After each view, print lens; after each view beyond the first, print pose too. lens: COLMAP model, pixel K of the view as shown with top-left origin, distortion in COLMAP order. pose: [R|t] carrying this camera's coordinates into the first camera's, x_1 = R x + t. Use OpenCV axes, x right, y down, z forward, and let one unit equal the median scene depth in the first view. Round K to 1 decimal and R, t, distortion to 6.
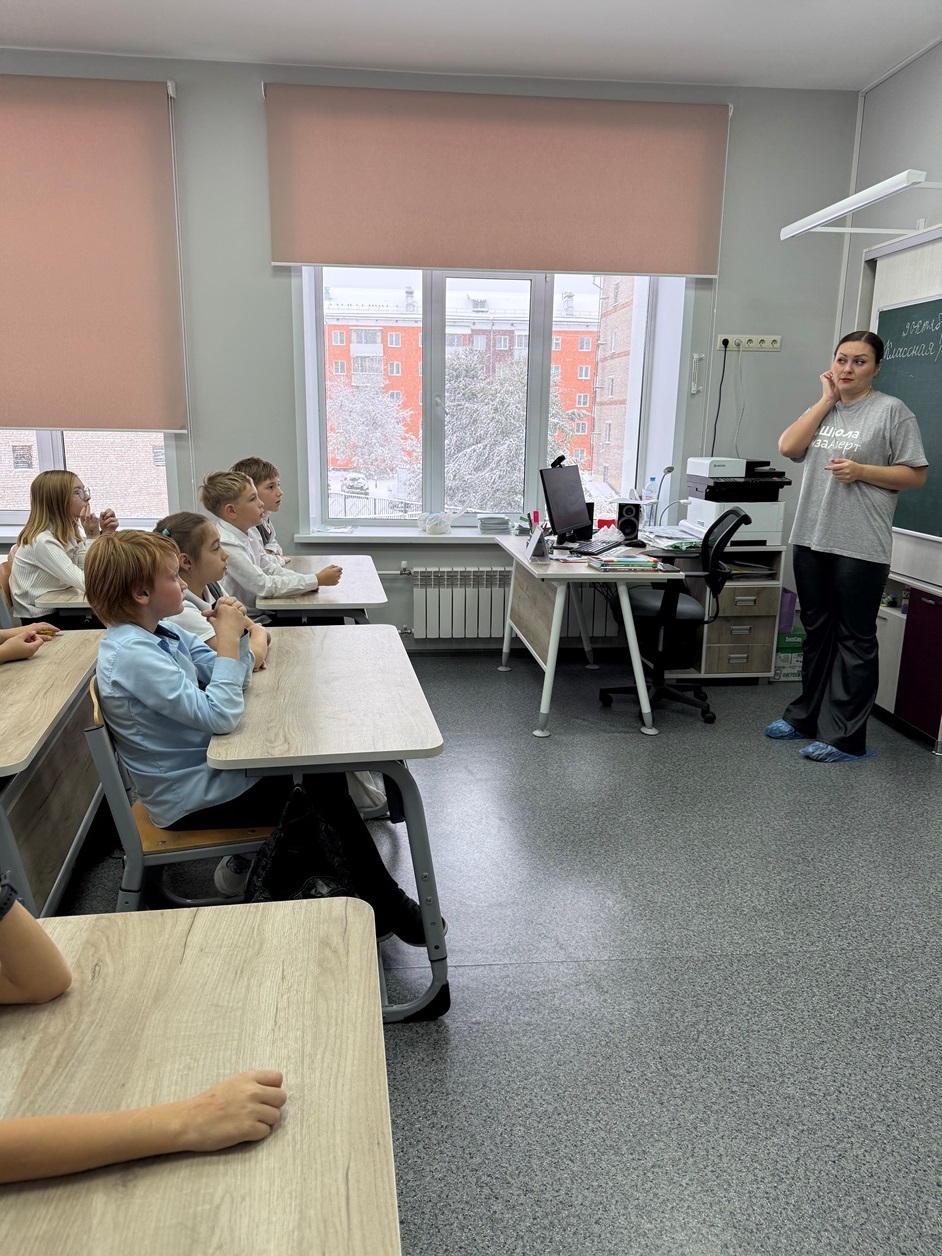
lens RADIAL K [[895.5, 0, 471.0], [0, 895.5, 628.0], [0, 0, 1]] dist [0.001439, -0.037581]
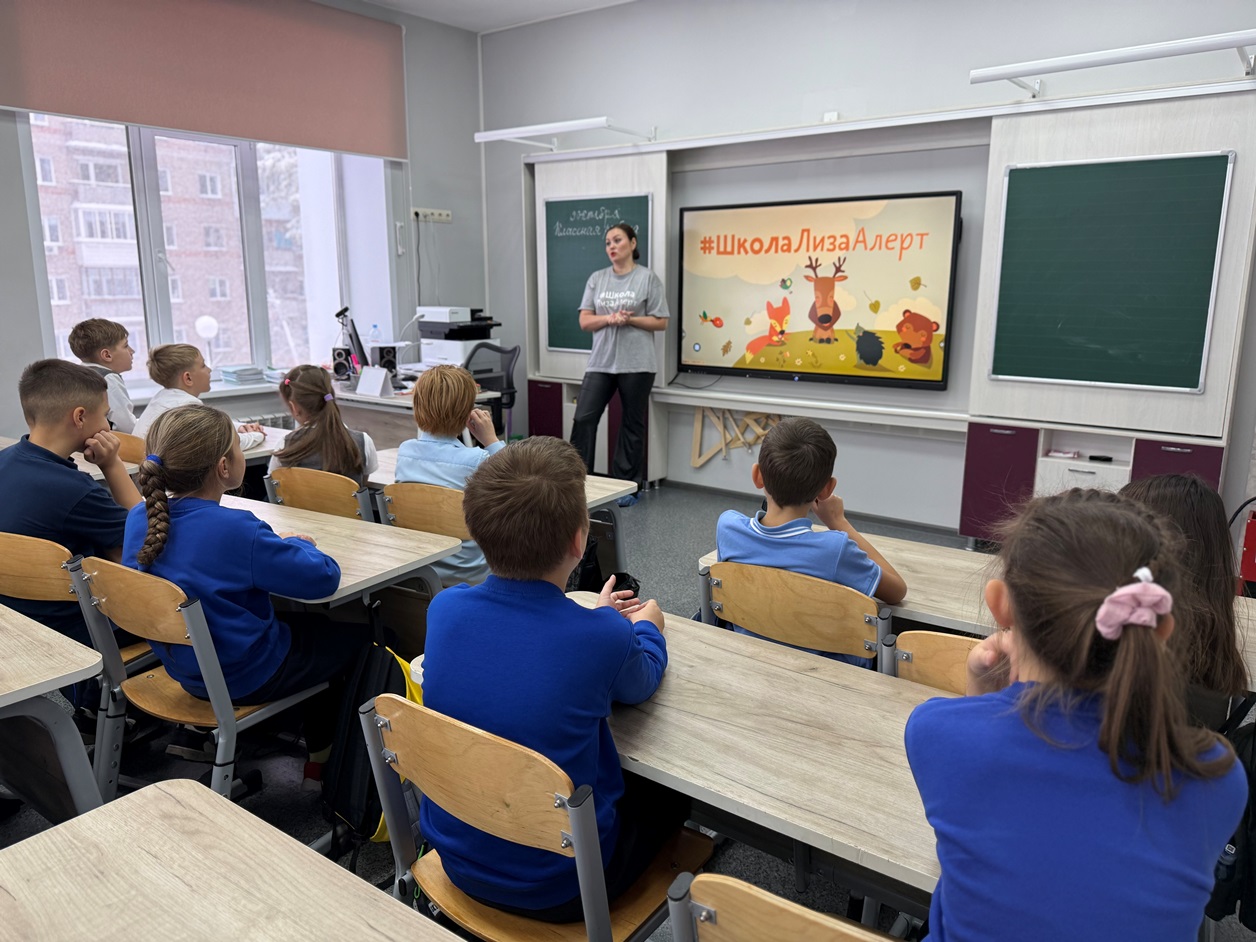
lens RADIAL K [[895.5, 0, 623.4], [0, 895.5, 465.0], [0, 0, 1]] dist [0.001439, -0.037581]
pose [[0.694139, -0.144751, 0.705137, -0.459663], [0.154679, 0.986684, 0.050282, 0.005782], [-0.703026, 0.074167, 0.707286, -0.055304]]
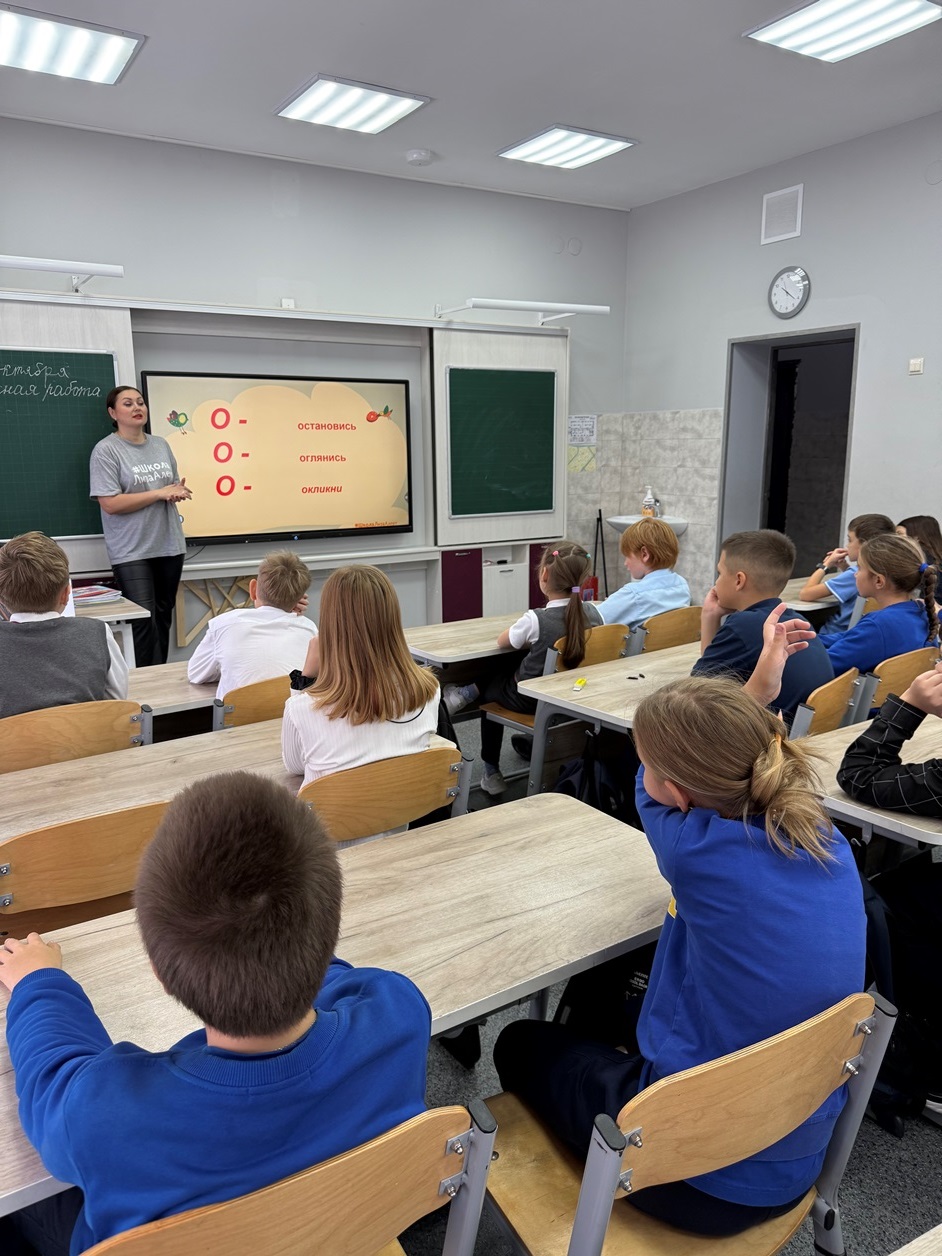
lens RADIAL K [[880.2, 0, 427.0], [0, 880.2, 623.5], [0, 0, 1]] dist [0.125652, -0.274823]
pose [[-0.410758, -0.176224, 0.894552, -0.687282], [0.205961, 0.937847, 0.279325, -0.195462], [-0.888177, 0.298977, -0.348933, 0.835565]]
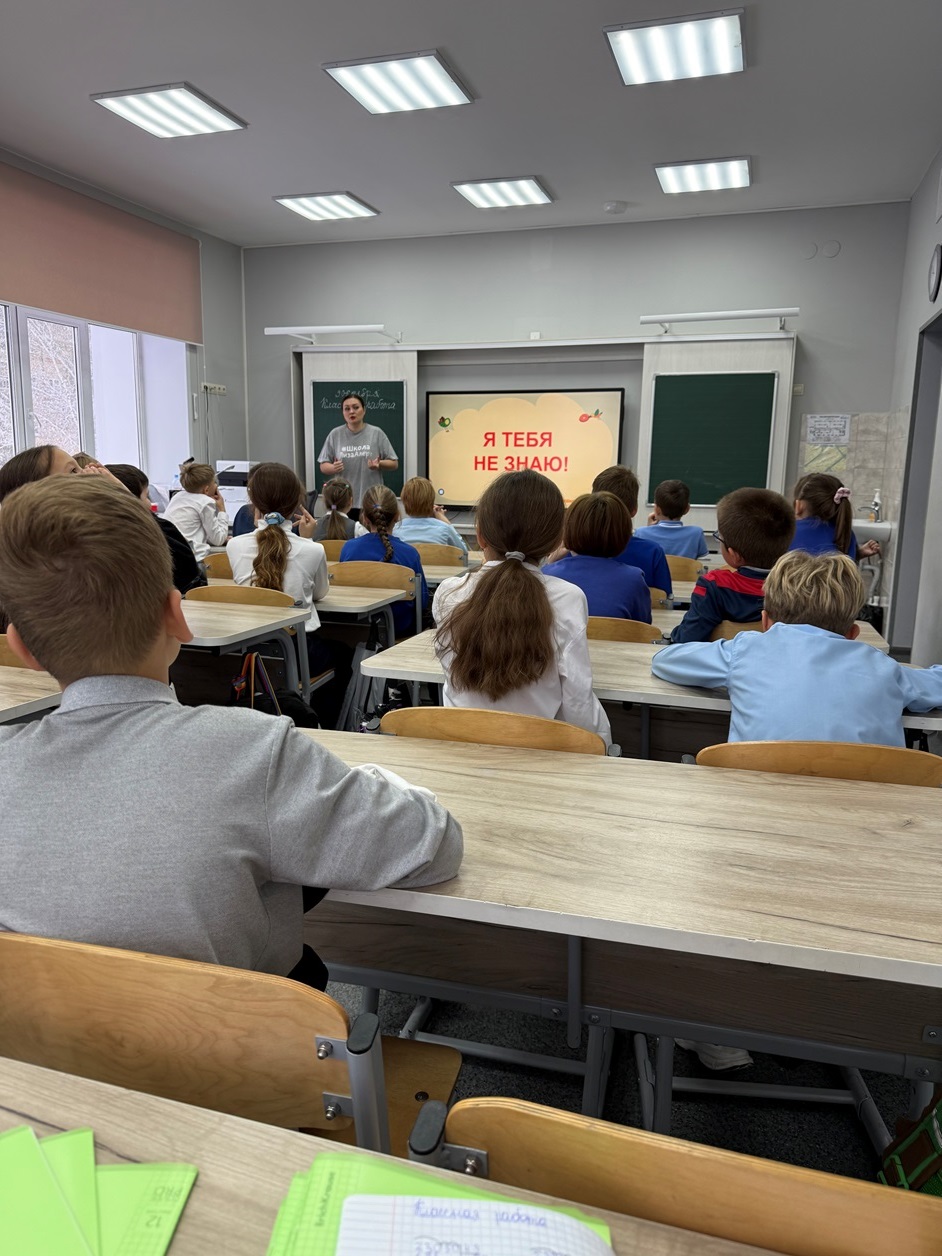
lens RADIAL K [[895.5, 0, 471.0], [0, 895.5, 628.0], [0, 0, 1]] dist [0.001439, -0.037581]
pose [[0.432690, -0.150801, 0.888841, -0.999355], [0.179543, 0.980576, 0.078962, 0.052104], [-0.883484, 0.125419, 0.451360, -0.058829]]
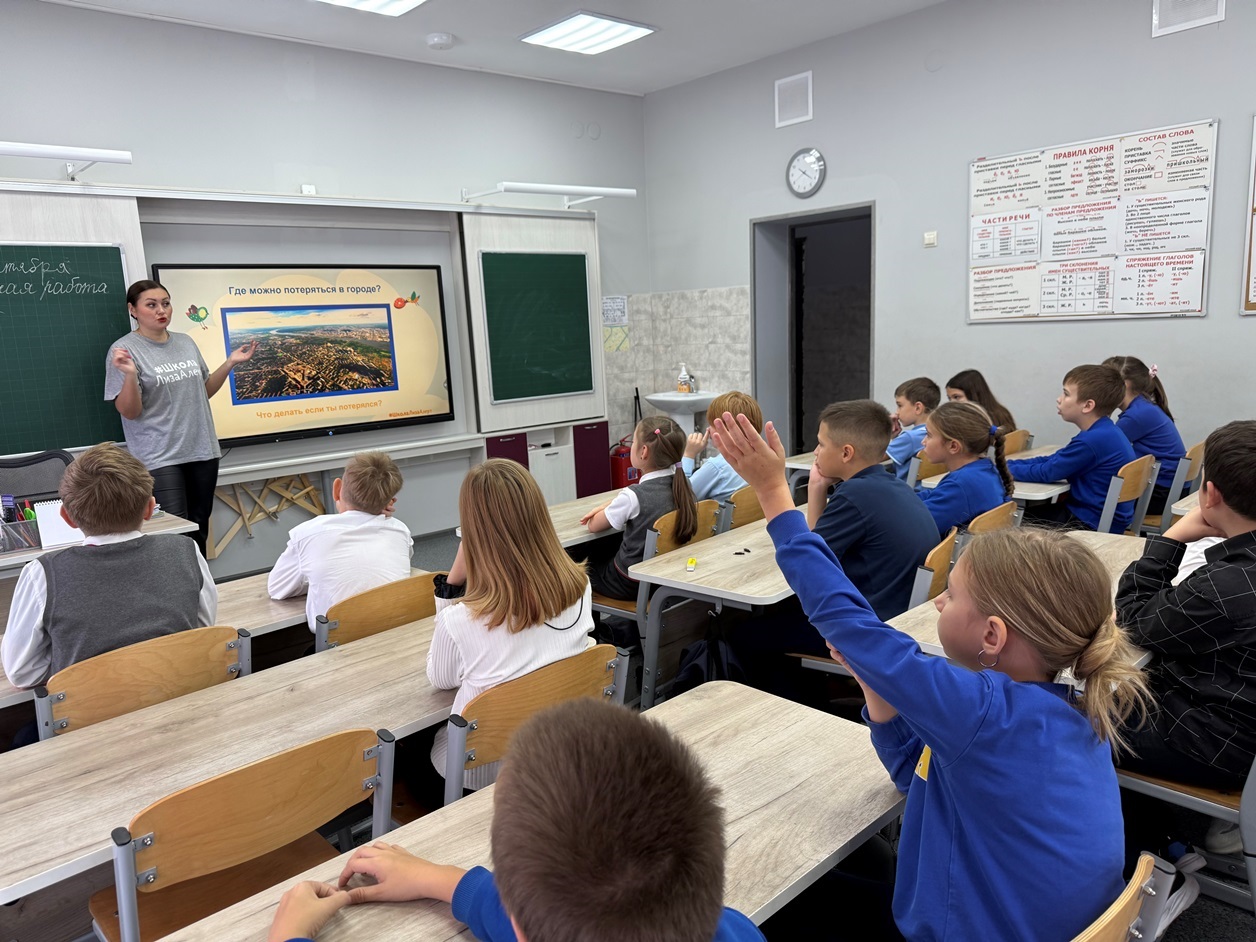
lens RADIAL K [[888.5, 0, 596.0], [0, 888.5, 476.4], [0, 0, 1]] dist [0.075904, -0.143728]
pose [[-0.567942, -0.112090, 0.815400, -0.652137], [0.223591, 0.932417, 0.283911, -0.203369], [-0.792117, 0.343561, -0.504497, 0.867631]]
